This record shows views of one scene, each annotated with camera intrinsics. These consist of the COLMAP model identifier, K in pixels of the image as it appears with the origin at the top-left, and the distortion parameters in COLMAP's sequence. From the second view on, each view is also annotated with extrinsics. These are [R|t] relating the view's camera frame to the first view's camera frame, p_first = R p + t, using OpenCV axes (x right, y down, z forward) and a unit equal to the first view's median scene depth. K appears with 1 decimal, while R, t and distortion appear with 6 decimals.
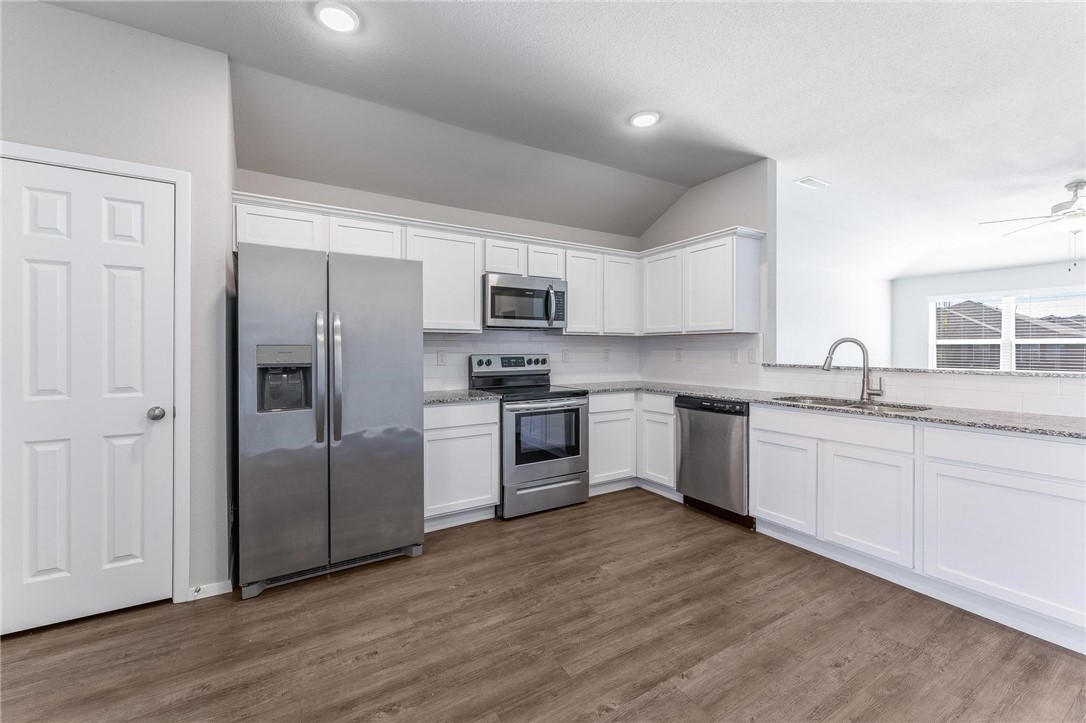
lens RADIAL K [[447.6, 0, 543.0], [0, 447.6, 354.7], [0, 0, 1]] dist [0.006901, -0.000642]
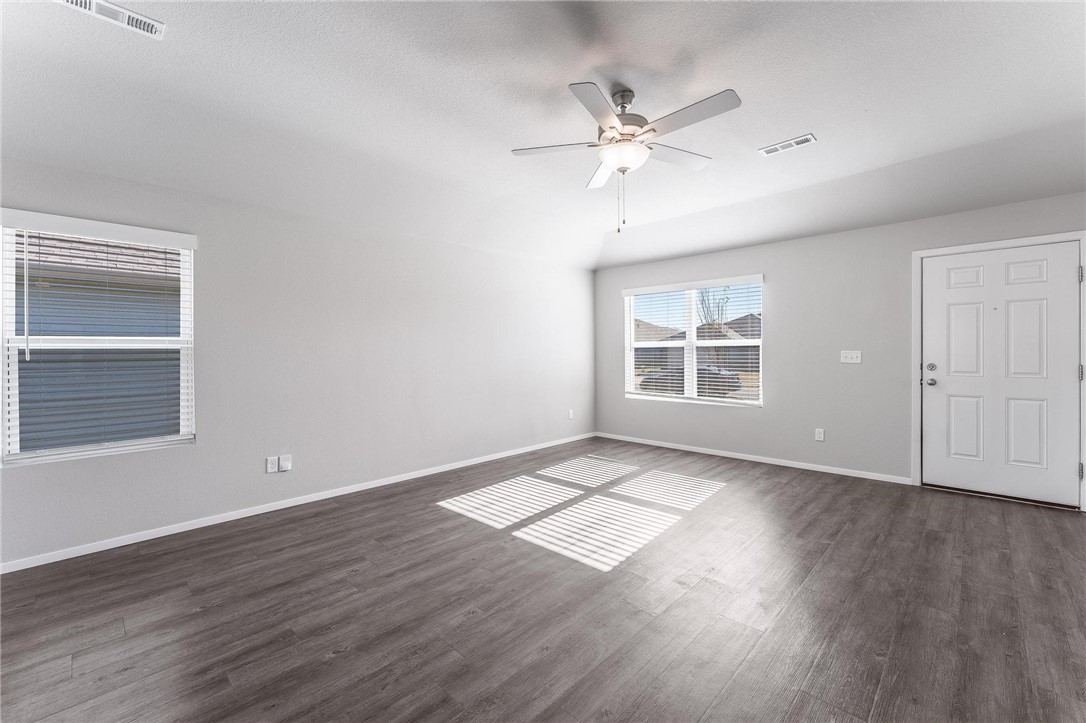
lens RADIAL K [[447.6, 0, 547.4], [0, 447.6, 353.7], [0, 0, 1]] dist [0.006901, -0.000642]
pose [[0.966814, -0.010388, 0.255268, 1.020523], [0.013371, 0.999861, -0.009952, -0.009378], [-0.255129, 0.013035, 0.966819, 0.470563]]
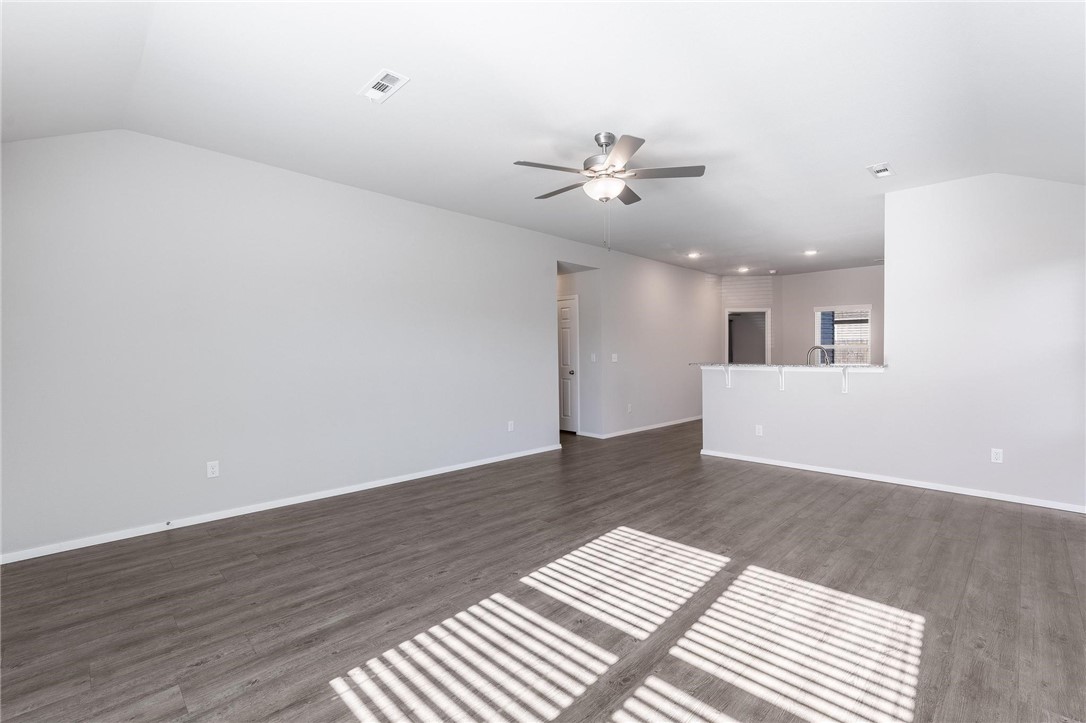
lens RADIAL K [[480.4, 0, 543.9], [0, 480.4, 356.0], [0, 0, 1]] dist [0.000640, 0.001185]
pose [[-0.974146, 0.003686, -0.225891, 1.635614], [-0.000714, 0.999812, 0.019395, -0.030636], [0.225920, 0.019054, -0.973960, 1.976311]]
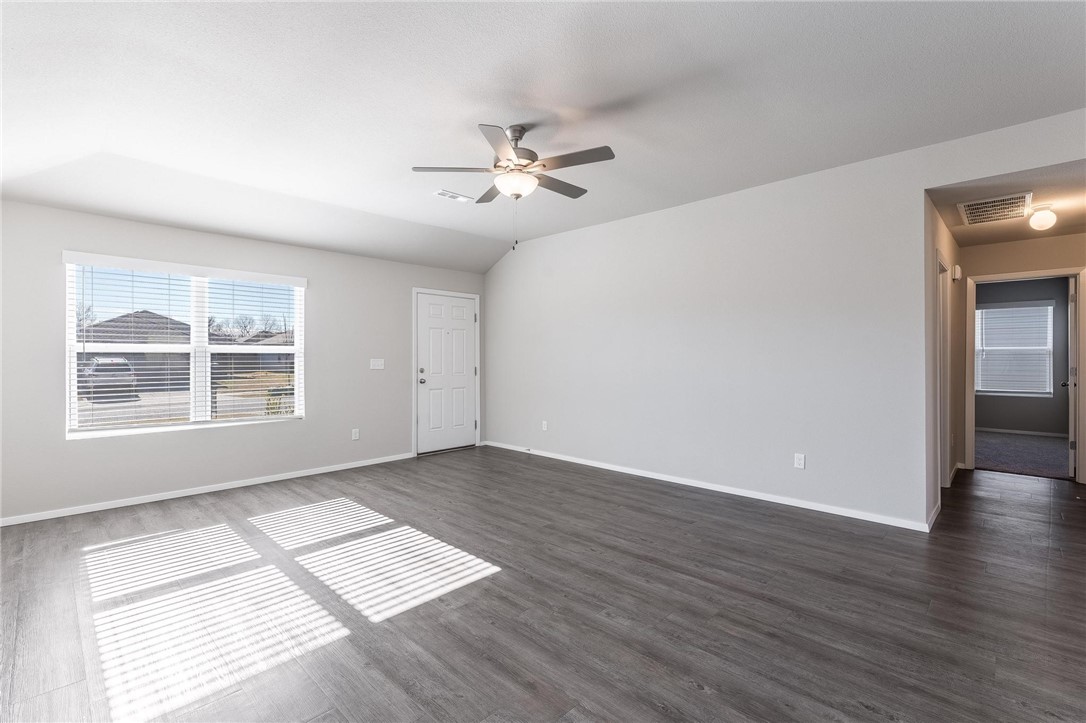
lens RADIAL K [[480.4, 0, 539.9], [0, 480.4, 361.6], [0, 0, 1]] dist [0.000640, 0.001185]
pose [[-0.242027, -0.009881, 0.970219, 0.487648], [0.014802, 0.999794, 0.013875, -0.024183], [-0.970157, 0.017720, -0.241831, 1.289003]]
